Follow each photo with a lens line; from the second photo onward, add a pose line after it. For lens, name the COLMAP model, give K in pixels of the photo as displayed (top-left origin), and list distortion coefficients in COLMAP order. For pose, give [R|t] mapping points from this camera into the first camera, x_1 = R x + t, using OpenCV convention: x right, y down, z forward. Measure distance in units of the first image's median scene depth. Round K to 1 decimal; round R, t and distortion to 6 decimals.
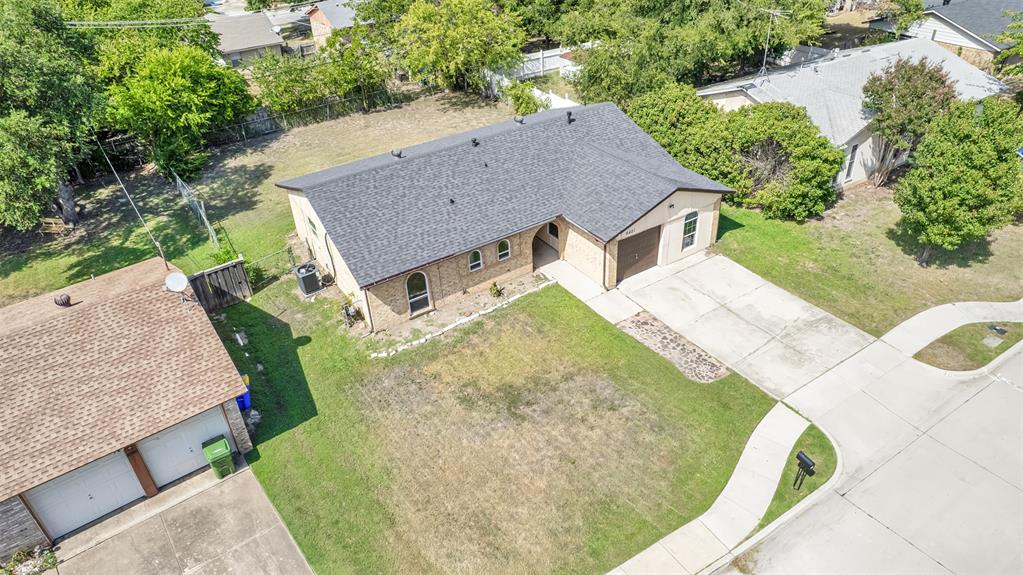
lens RADIAL K [[667.5, 0, 509.2], [0, 667.5, 298.9], [0, 0, 1]] dist [-0.084533, 0.069183]
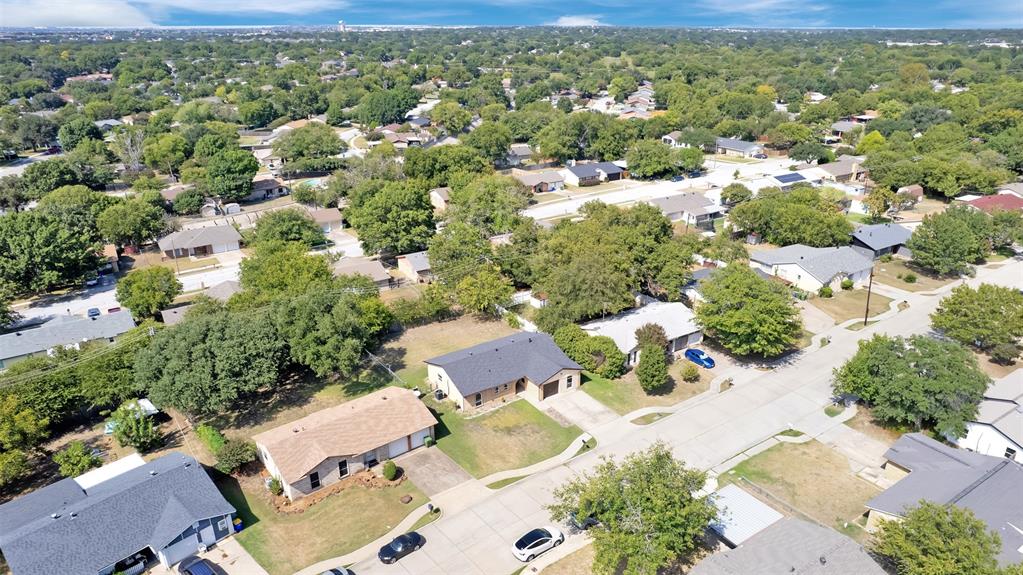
lens RADIAL K [[658.7, 0, 511.5], [0, 658.7, 287.5], [0, 0, 1]] dist [-0.079547, 0.064162]
pose [[0.999307, 0.028426, 0.024010, -0.067663], [-0.022165, 0.973051, -0.229522, 0.170212], [-0.029888, 0.228831, 0.973007, -1.986012]]
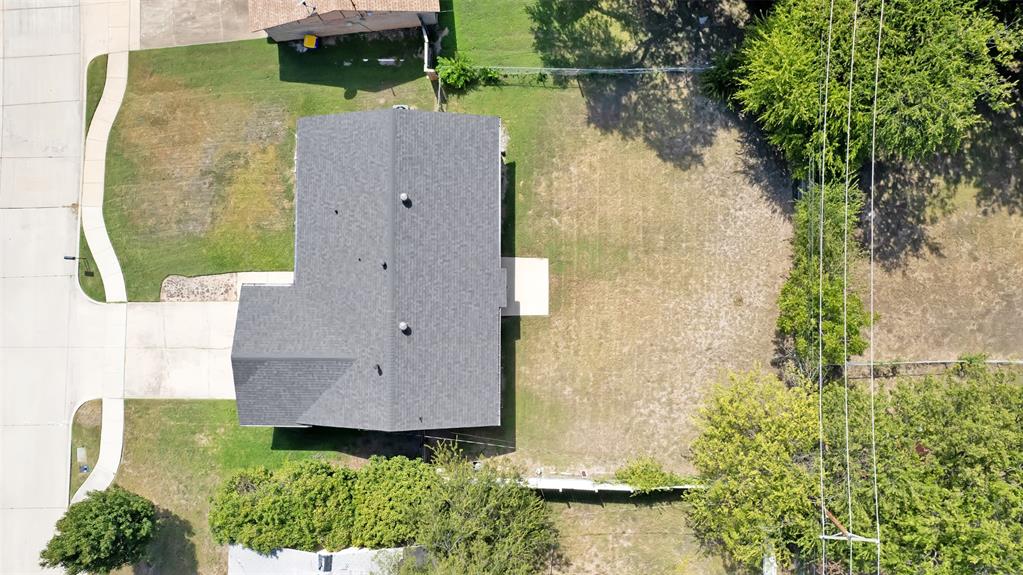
lens RADIAL K [[667.5, 0, 509.2], [0, 667.5, 298.9], [0, 0, 1]] dist [-0.084533, 0.069183]
pose [[-0.543929, 0.838845, 0.021901, -0.143561], [-0.439999, -0.307336, 0.843769, -1.369319], [0.714523, 0.449314, 0.536260, 0.622643]]
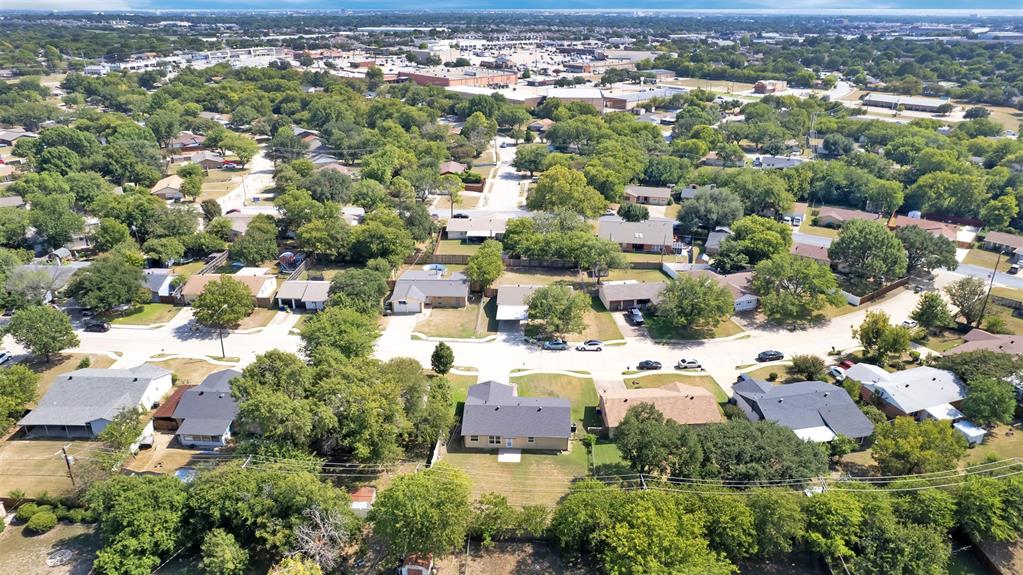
lens RADIAL K [[667.5, 0, 509.2], [0, 667.5, 298.9], [0, 0, 1]] dist [-0.084533, 0.069183]
pose [[-0.816813, -0.199191, 0.541424, -1.880351], [0.351533, 0.572292, 0.740883, -3.315100], [-0.457429, 0.795491, -0.397433, 2.081514]]
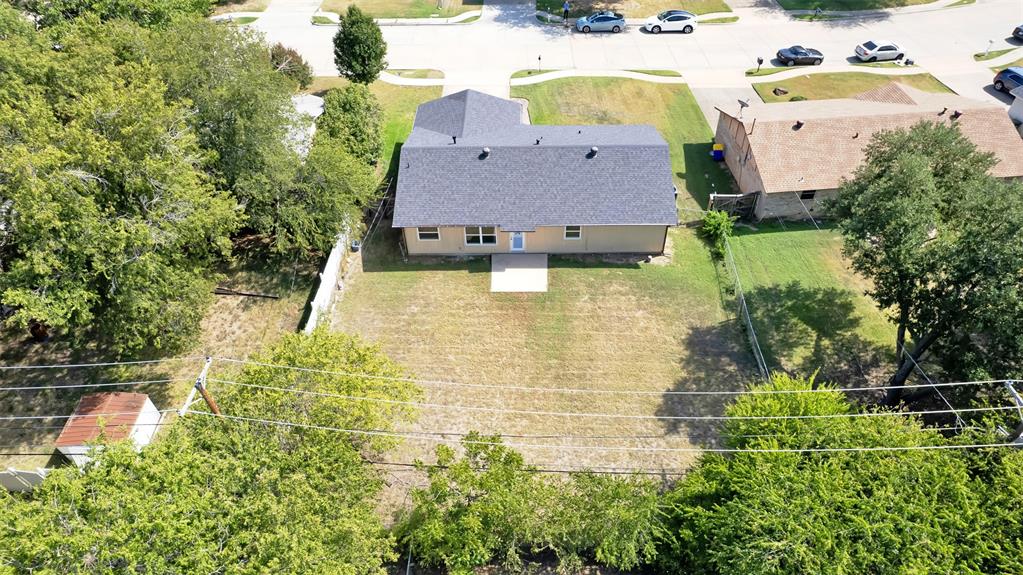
lens RADIAL K [[658.7, 0, 511.5], [0, 658.7, 287.5], [0, 0, 1]] dist [-0.079547, 0.064162]
pose [[-0.829717, -0.349418, 0.435289, -0.742317], [0.360575, 0.259770, 0.895827, -1.471646], [-0.426093, 0.900237, -0.089544, 1.501490]]
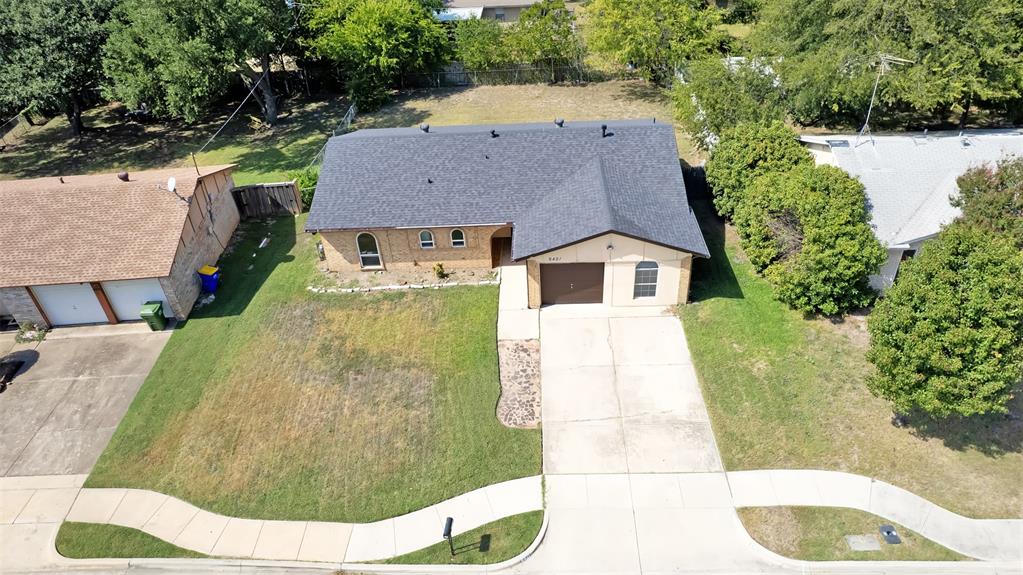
lens RADIAL K [[658.7, 0, 511.5], [0, 658.7, 287.5], [0, 0, 1]] dist [-0.079547, 0.064162]
pose [[0.824435, 0.331786, -0.458502, 0.558105], [-0.310625, 0.942479, 0.123471, -0.152775], [0.473095, 0.040628, 0.880074, 0.122163]]
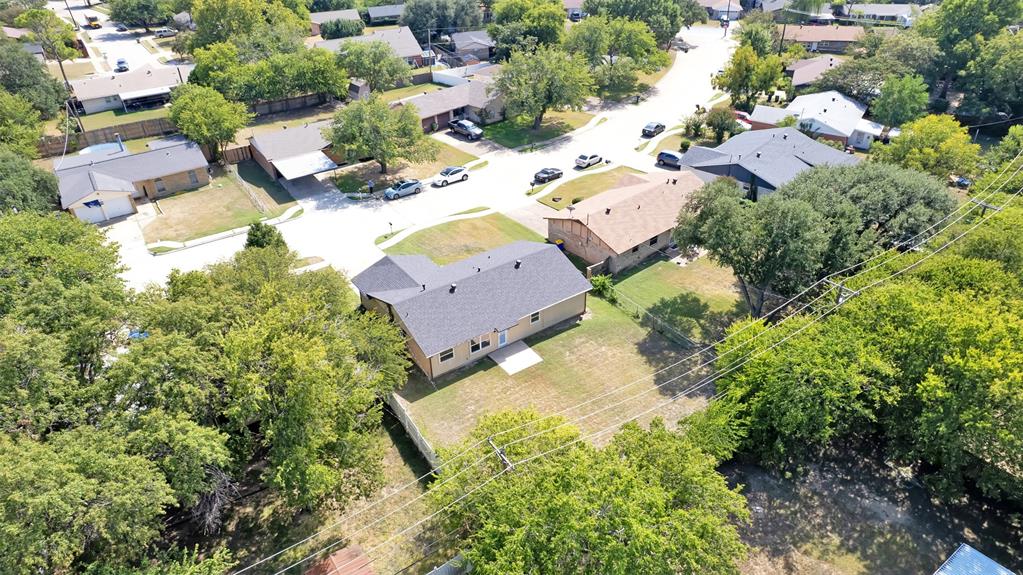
lens RADIAL K [[658.7, 0, 511.5], [0, 658.7, 287.5], [0, 0, 1]] dist [-0.079547, 0.064162]
pose [[-0.997687, 0.067963, 0.001355, -0.151956], [0.027725, 0.388627, 0.920978, -2.051574], [0.062066, 0.918885, -0.389612, 1.891010]]
